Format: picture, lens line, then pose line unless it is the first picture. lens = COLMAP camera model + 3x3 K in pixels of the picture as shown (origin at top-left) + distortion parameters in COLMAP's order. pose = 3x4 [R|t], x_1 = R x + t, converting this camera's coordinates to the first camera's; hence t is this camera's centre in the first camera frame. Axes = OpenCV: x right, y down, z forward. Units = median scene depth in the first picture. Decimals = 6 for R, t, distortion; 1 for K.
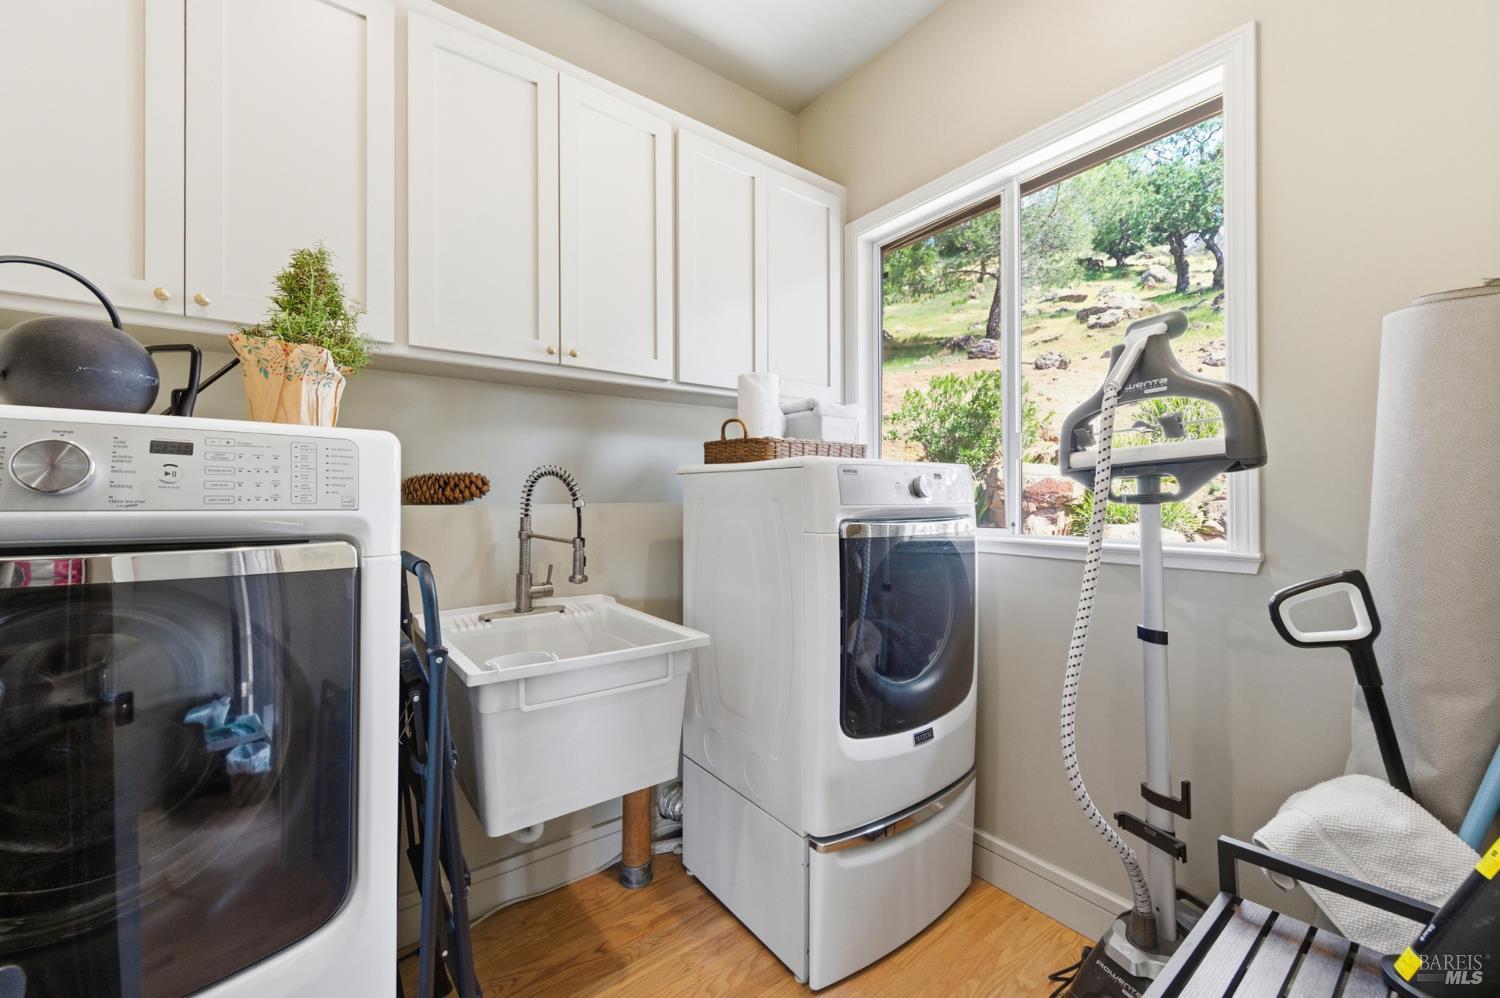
lens RADIAL K [[584.4, 0, 744.9], [0, 584.4, 498.3], [0, 0, 1]] dist [0.001724, -0.001055]
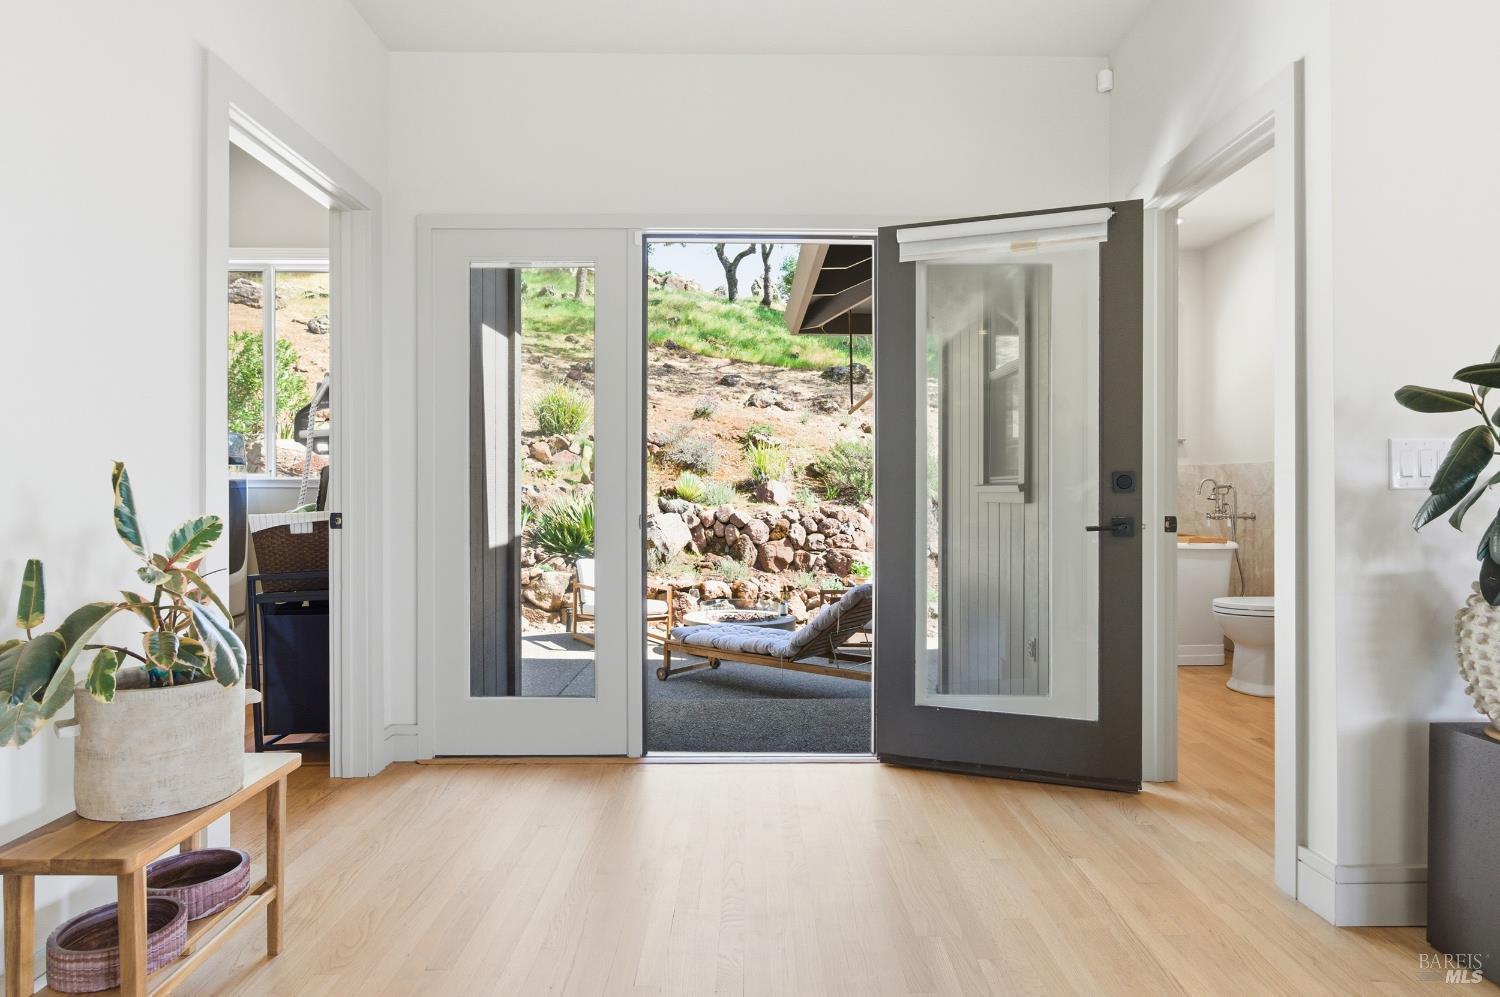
lens RADIAL K [[861.4, 0, 749.1], [0, 861.4, 499.8], [0, 0, 1]] dist [-0.004017, -0.000384]
pose [[0.603186, 0.000298, 0.797600, -0.175592], [-0.004021, 0.999988, 0.002667, 0.029763], [-0.797590, -0.004816, 0.603180, -0.407282]]
